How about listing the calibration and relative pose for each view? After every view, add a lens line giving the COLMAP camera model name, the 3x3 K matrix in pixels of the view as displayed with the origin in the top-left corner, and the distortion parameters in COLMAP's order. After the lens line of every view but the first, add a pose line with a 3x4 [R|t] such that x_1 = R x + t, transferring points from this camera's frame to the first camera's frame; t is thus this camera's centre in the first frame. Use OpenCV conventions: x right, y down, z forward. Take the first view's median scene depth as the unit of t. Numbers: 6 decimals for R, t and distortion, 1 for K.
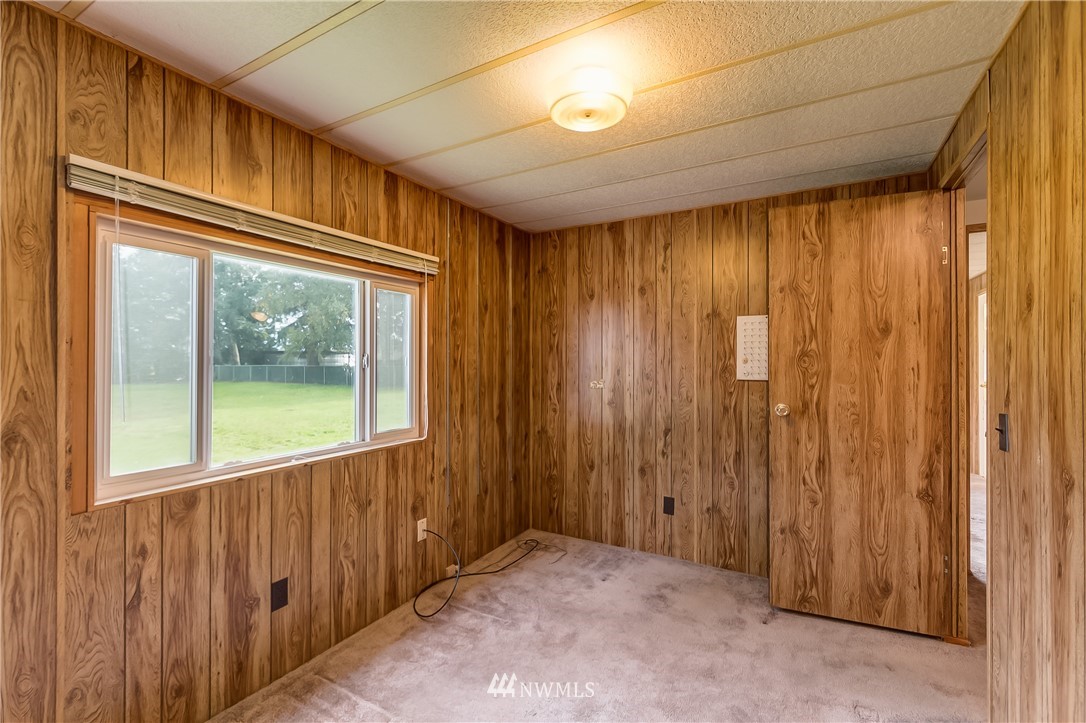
lens RADIAL K [[482.4, 0, 542.2], [0, 482.4, 366.7], [0, 0, 1]] dist [0.004649, -0.003002]
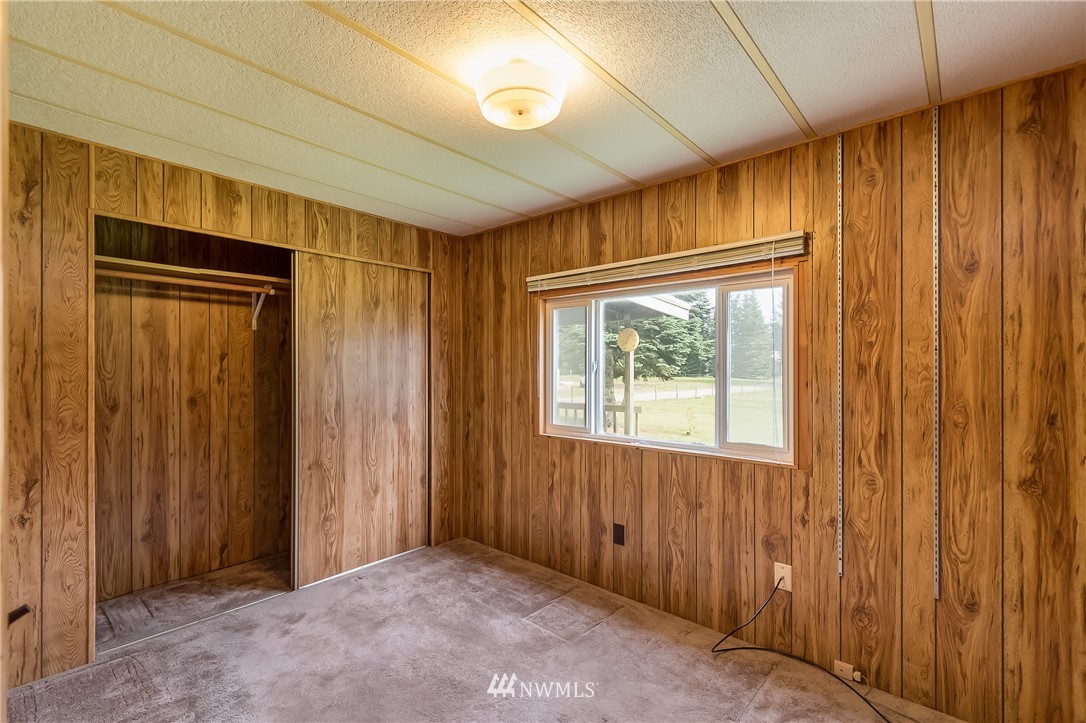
lens RADIAL K [[482.4, 0, 539.1], [0, 482.4, 360.2], [0, 0, 1]] dist [0.004649, -0.003002]
pose [[-0.219200, -0.002194, -0.975677, 0.757711], [0.000085, 0.999997, -0.002268, -0.025594], [0.975680, -0.000580, -0.219199, 0.943353]]
